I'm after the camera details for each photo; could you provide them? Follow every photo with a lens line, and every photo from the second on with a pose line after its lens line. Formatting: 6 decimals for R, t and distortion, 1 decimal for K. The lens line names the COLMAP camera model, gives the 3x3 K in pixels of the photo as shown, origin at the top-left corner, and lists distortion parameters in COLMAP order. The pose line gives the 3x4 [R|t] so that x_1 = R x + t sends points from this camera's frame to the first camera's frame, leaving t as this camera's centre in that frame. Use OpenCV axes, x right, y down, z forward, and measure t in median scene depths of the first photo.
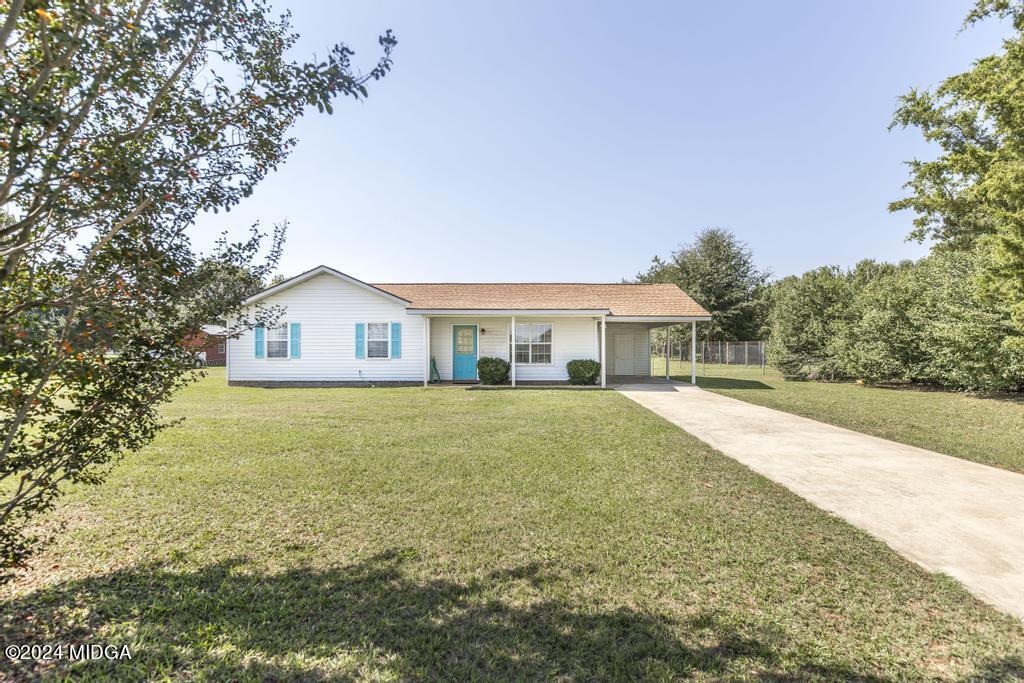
lens RADIAL K [[480.7, 0, 511.4], [0, 480.7, 344.6], [0, 0, 1]] dist [0.000151, -0.000198]
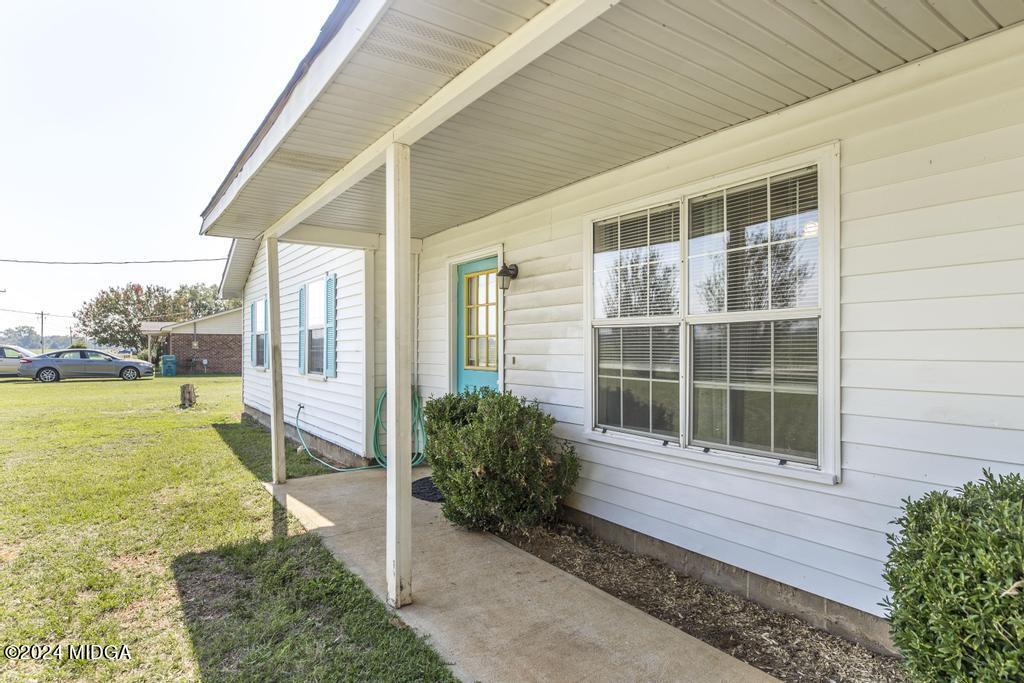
lens RADIAL K [[542.8, 0, 512.0], [0, 542.8, 341.5], [0, 0, 1]] dist [-0.000111, 0.001000]
pose [[0.587587, -0.007336, -0.809128, 0.153066], [0.008948, 0.999957, -0.002568, 0.004921], [0.809112, -0.005731, 0.587627, 0.855056]]
